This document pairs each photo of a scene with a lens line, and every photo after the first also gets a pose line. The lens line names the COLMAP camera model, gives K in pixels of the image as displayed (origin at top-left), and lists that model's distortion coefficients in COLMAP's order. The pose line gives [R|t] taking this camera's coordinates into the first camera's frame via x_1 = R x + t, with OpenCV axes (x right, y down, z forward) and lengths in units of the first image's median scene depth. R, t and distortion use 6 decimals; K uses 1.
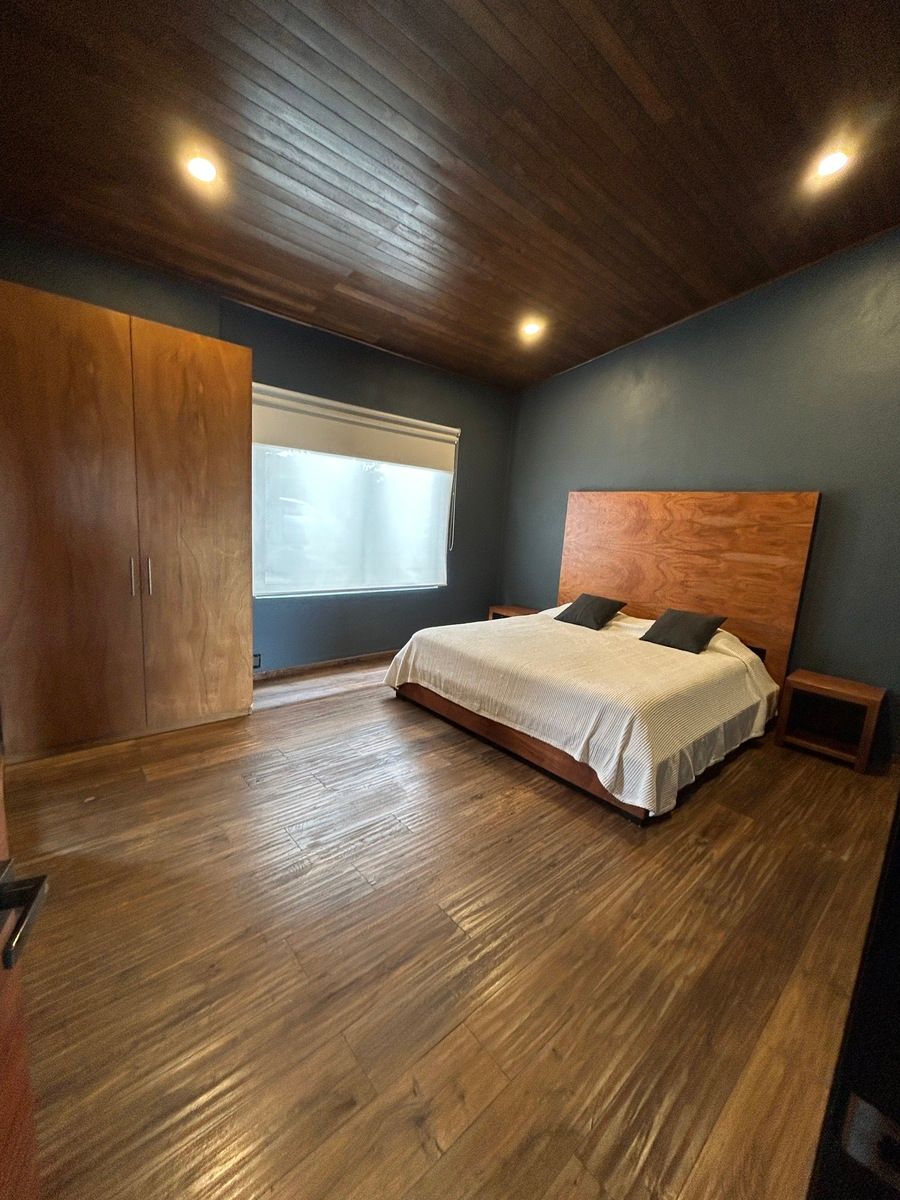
lens RADIAL K [[482.8, 0, 450.8], [0, 482.8, 600.4], [0, 0, 1]] dist [-0.002150, 0.000402]
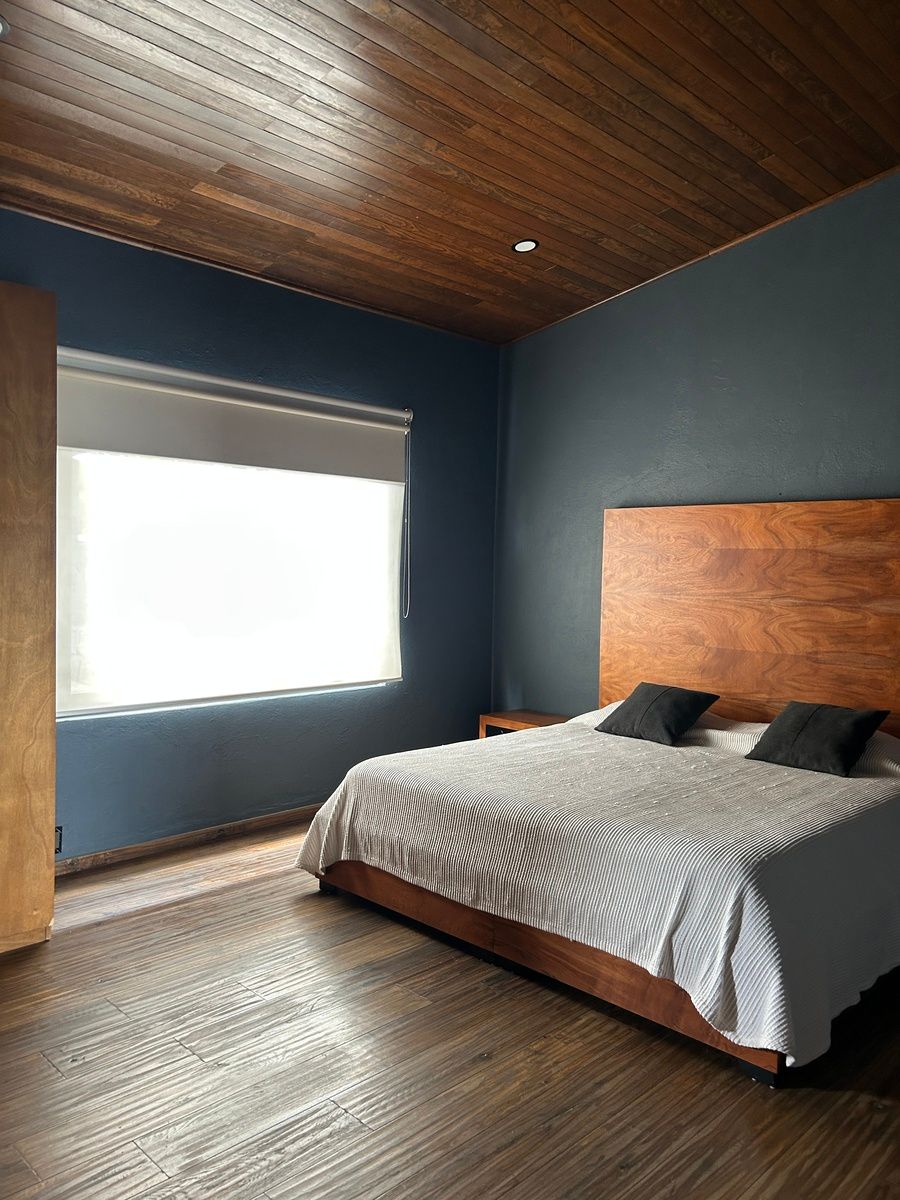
lens RADIAL K [[925.4, 0, 449.8], [0, 925.4, 601.7], [0, 0, 1]] dist [0.023384, -0.021997]
pose [[0.996852, -0.044619, 0.065540, -0.025181], [0.052174, 0.991582, -0.118506, 0.010752], [-0.059700, 0.121553, 0.990788, -0.104098]]
